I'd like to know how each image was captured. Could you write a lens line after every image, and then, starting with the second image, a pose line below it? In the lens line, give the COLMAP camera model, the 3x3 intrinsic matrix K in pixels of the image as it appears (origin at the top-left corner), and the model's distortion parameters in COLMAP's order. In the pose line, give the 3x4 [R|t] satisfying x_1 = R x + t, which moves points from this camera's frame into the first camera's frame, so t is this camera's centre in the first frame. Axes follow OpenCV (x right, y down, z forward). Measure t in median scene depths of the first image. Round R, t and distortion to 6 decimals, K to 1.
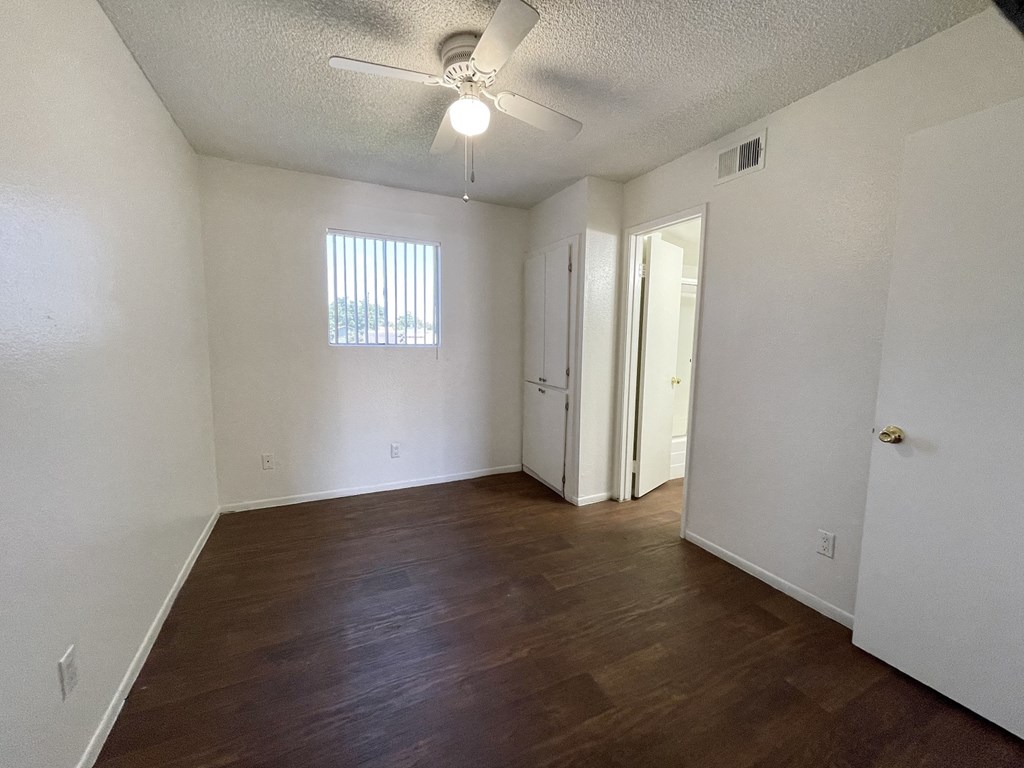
lens RADIAL K [[400.0, 0, 482.4], [0, 400.0, 380.6], [0, 0, 1]] dist [0.001495, 0.000043]
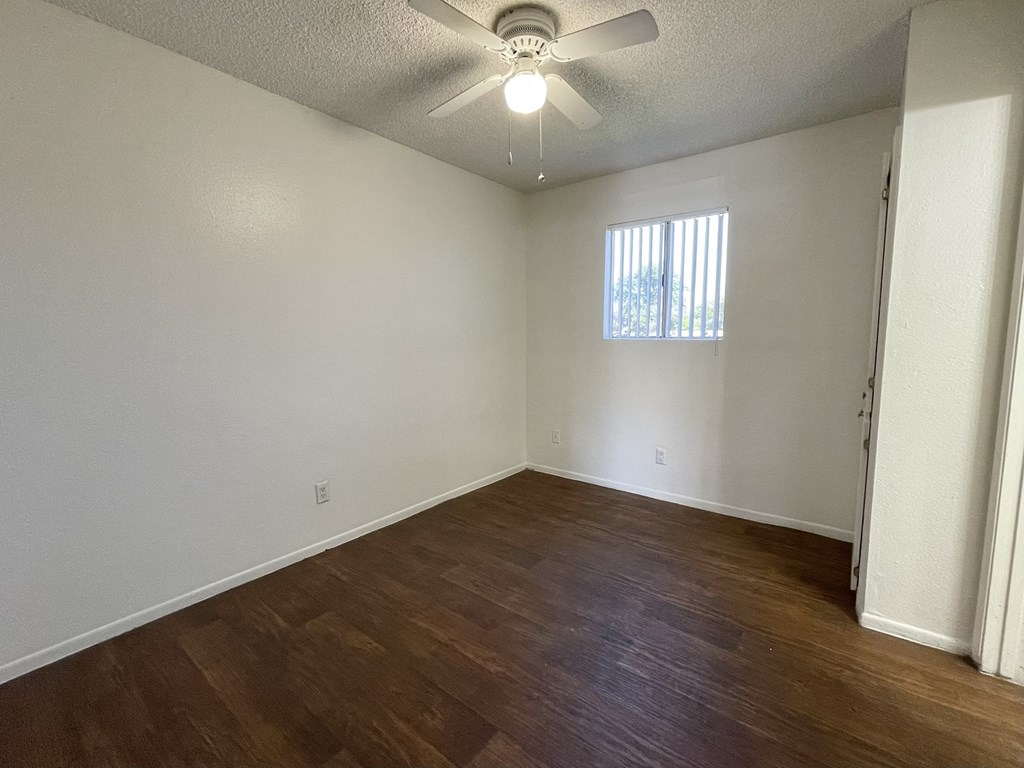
lens RADIAL K [[413.3, 0, 511.9], [0, 413.3, 380.1], [0, 0, 1]] dist [0.000797, -0.000023]
pose [[0.500456, 0.082713, -0.861802, 0.446334], [-0.081790, 0.995491, 0.048048, -0.013573], [0.861890, 0.046440, 0.504965, 0.264704]]
